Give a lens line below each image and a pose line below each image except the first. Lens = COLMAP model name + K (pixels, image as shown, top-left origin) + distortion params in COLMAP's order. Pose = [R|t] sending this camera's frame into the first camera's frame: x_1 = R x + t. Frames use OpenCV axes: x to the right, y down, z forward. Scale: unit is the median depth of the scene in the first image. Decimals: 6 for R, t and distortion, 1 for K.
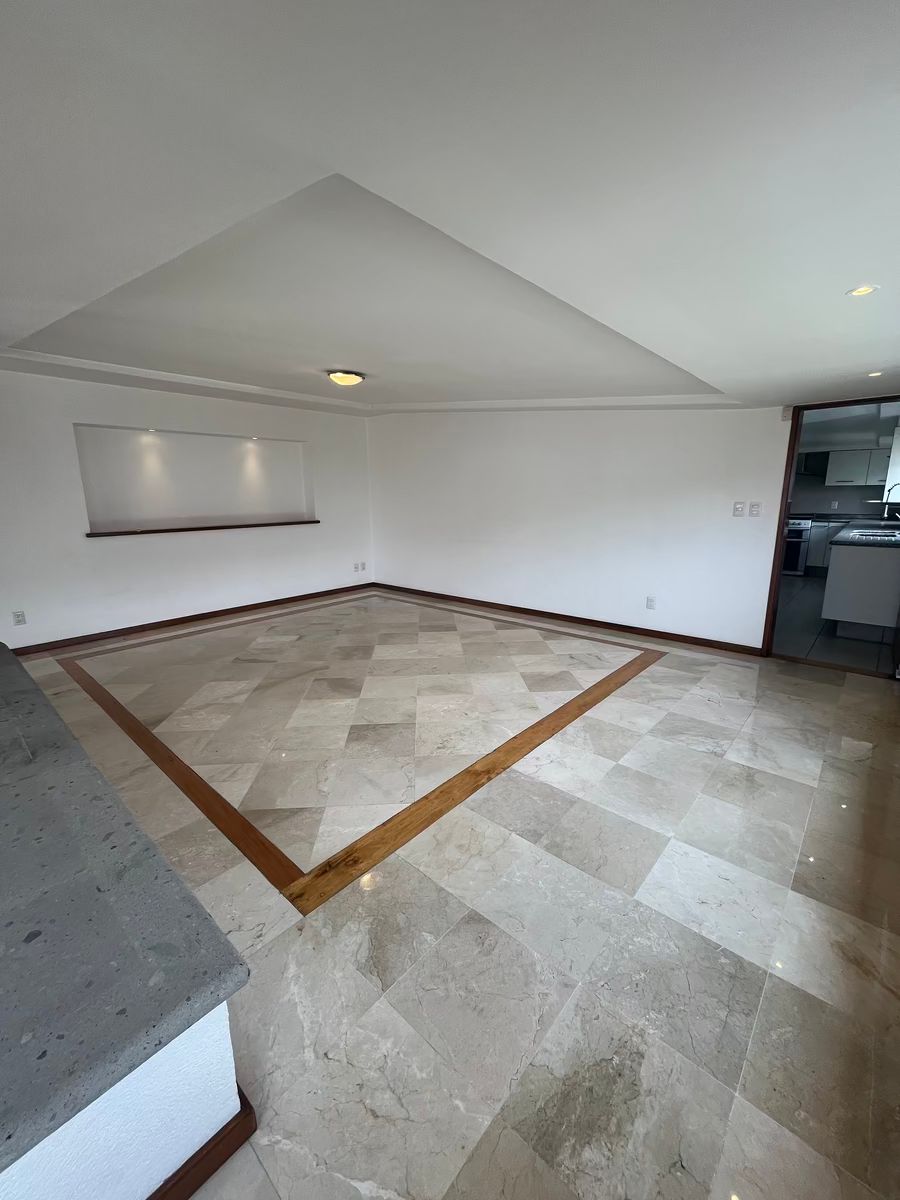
lens RADIAL K [[484.7, 0, 448.9], [0, 484.7, 595.9], [0, 0, 1]] dist [-0.003334, 0.000670]
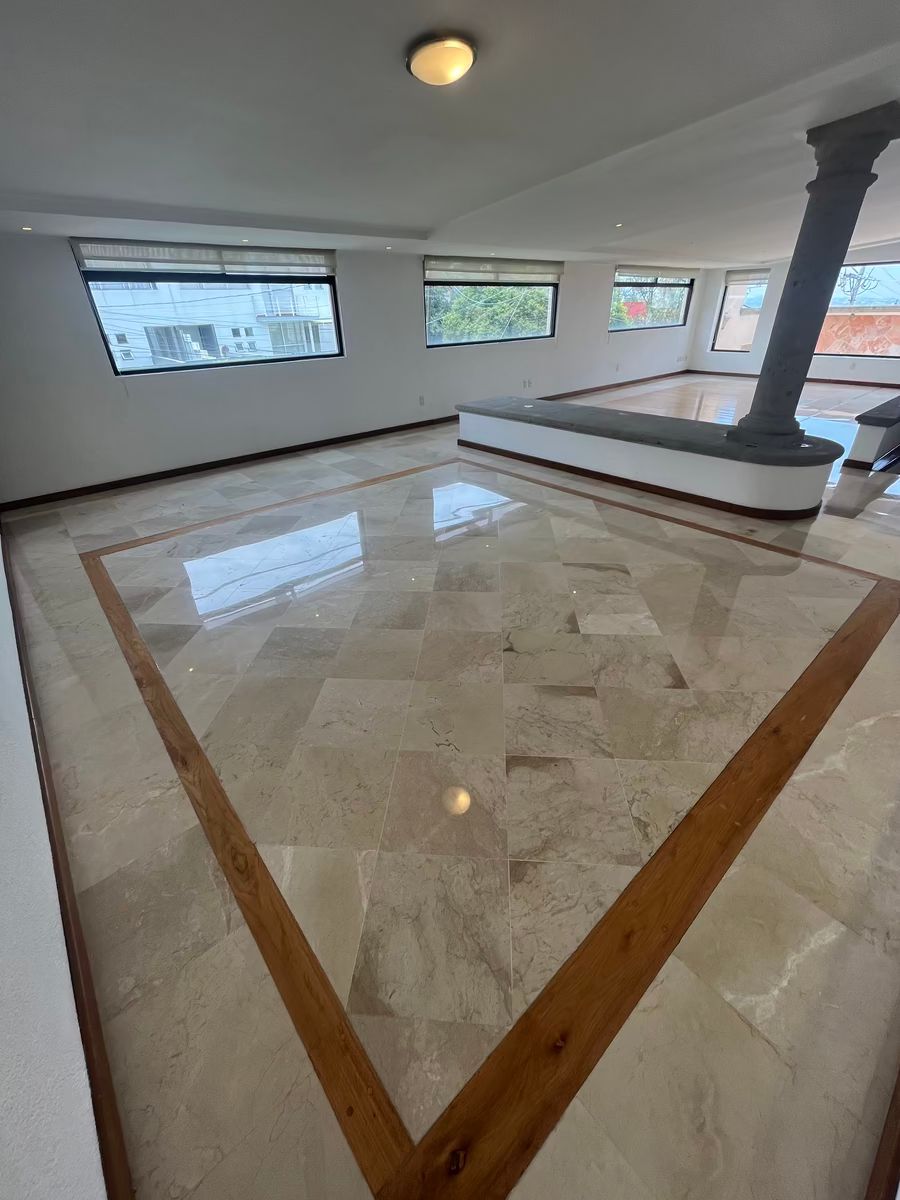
lens RADIAL K [[484.7, 0, 448.9], [0, 484.7, 595.9], [0, 0, 1]] dist [-0.003334, 0.000670]
pose [[-0.990586, -0.033190, 0.132808, -0.310731], [0.065648, 0.736150, 0.673627, -0.382500], [-0.120125, 0.676004, -0.727041, 1.767675]]
